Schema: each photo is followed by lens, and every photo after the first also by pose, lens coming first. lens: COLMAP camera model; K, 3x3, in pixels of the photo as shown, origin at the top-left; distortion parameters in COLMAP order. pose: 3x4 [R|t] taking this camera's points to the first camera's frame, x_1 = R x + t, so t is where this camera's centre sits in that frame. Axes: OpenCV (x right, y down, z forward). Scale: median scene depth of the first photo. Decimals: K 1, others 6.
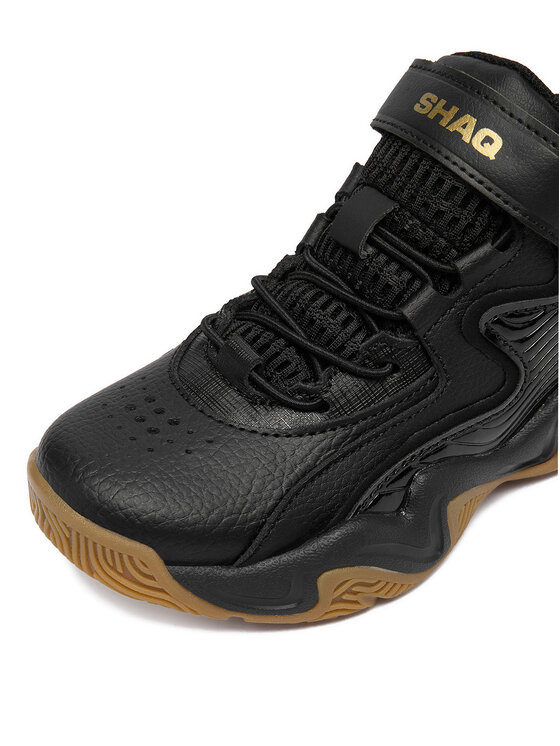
lens RADIAL K [[1158.6, 0, 280.0], [0, 1158.6, 373.0], [0, 0, 1]] dist [0.010432, -1.839777]
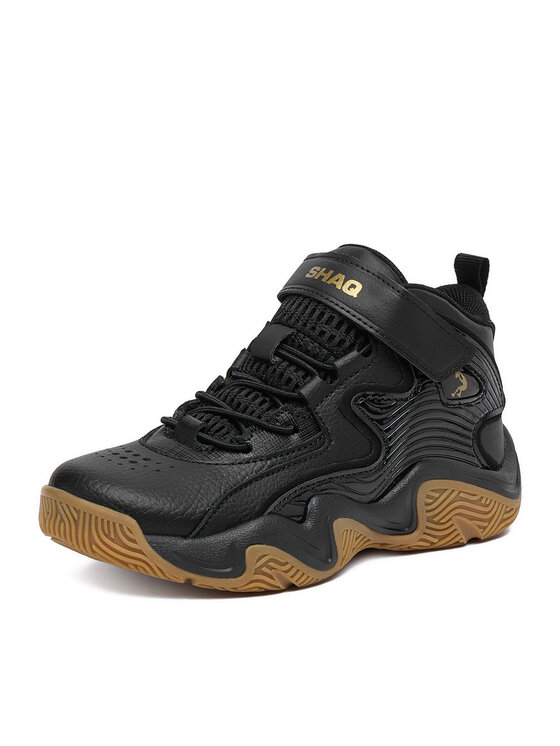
lens RADIAL K [[1800.5, 0, 280.0], [0, 1800.5, 373.0], [0, 0, 1]] dist [-0.028436, -0.004693]
pose [[0.997295, 0.014164, 0.072131, -0.088724], [0.015159, 0.920543, -0.390346, 0.837052], [-0.071928, 0.390384, 0.917838, -1.158719]]
